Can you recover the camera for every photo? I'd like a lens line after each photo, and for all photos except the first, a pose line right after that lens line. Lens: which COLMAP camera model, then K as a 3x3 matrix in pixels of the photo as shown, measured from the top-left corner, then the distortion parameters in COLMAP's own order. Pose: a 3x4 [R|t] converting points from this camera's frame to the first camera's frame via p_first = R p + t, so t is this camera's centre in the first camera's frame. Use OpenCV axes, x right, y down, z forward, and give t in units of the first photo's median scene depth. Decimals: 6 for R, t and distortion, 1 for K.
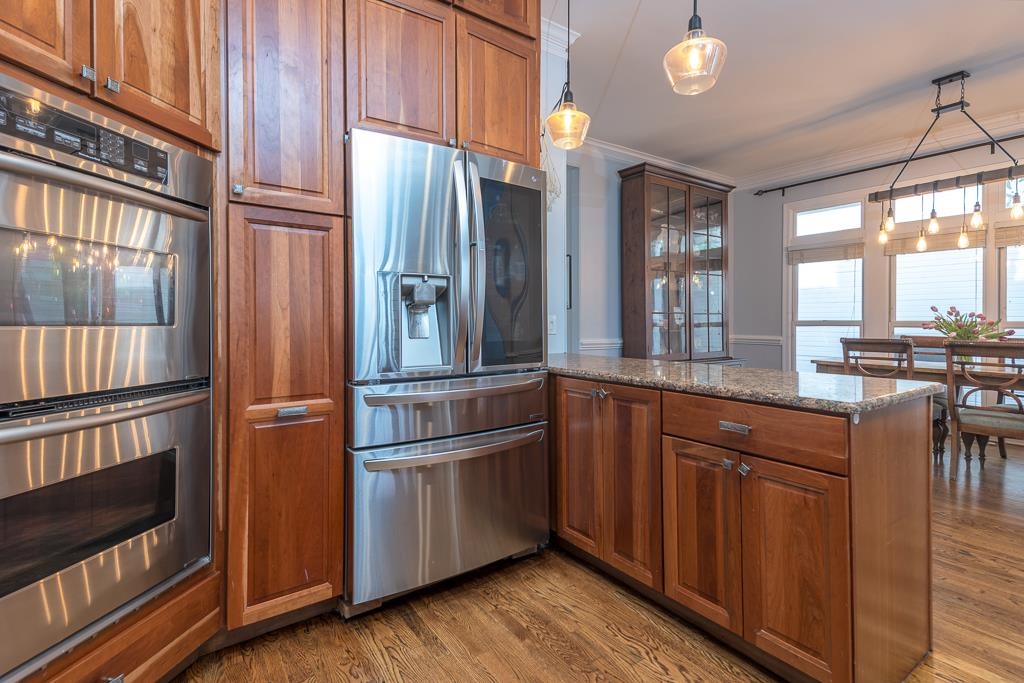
lens RADIAL K [[494.5, 0, 510.1], [0, 494.5, 323.7], [0, 0, 1]] dist [0.048233, -0.017383]
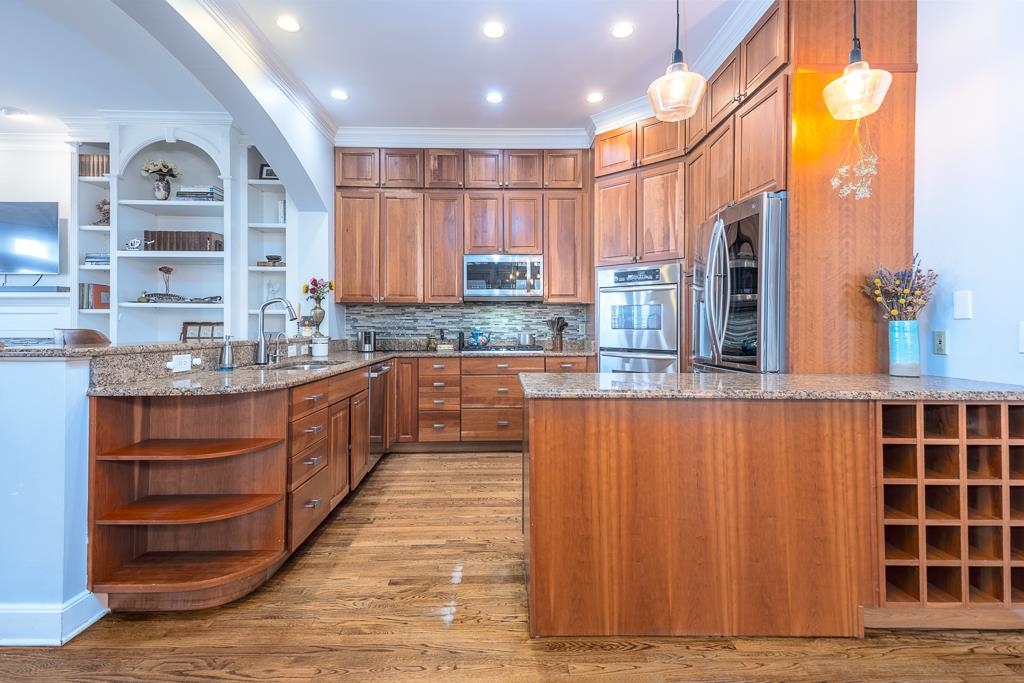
lens RADIAL K [[494.5, 0, 510.1], [0, 494.5, 323.7], [0, 0, 1]] dist [0.048233, -0.017383]
pose [[-0.579090, -0.008080, -0.815223, 1.729894], [-0.009858, 0.999947, -0.002908, -0.010810], [0.815204, 0.006352, -0.579139, 1.608060]]
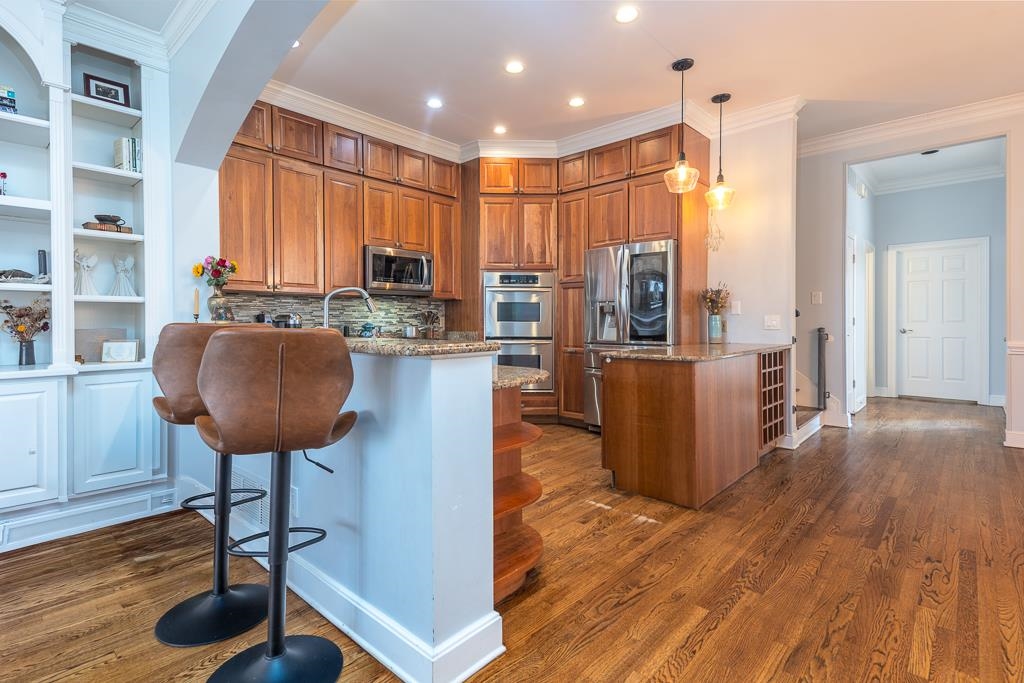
lens RADIAL K [[494.5, 0, 510.1], [0, 494.5, 323.7], [0, 0, 1]] dist [0.048233, -0.017383]
pose [[0.203448, 0.003494, -0.979080, 2.383784], [-0.004266, 0.999987, 0.002682, 0.008882], [0.979076, 0.003631, 0.203460, 0.043488]]
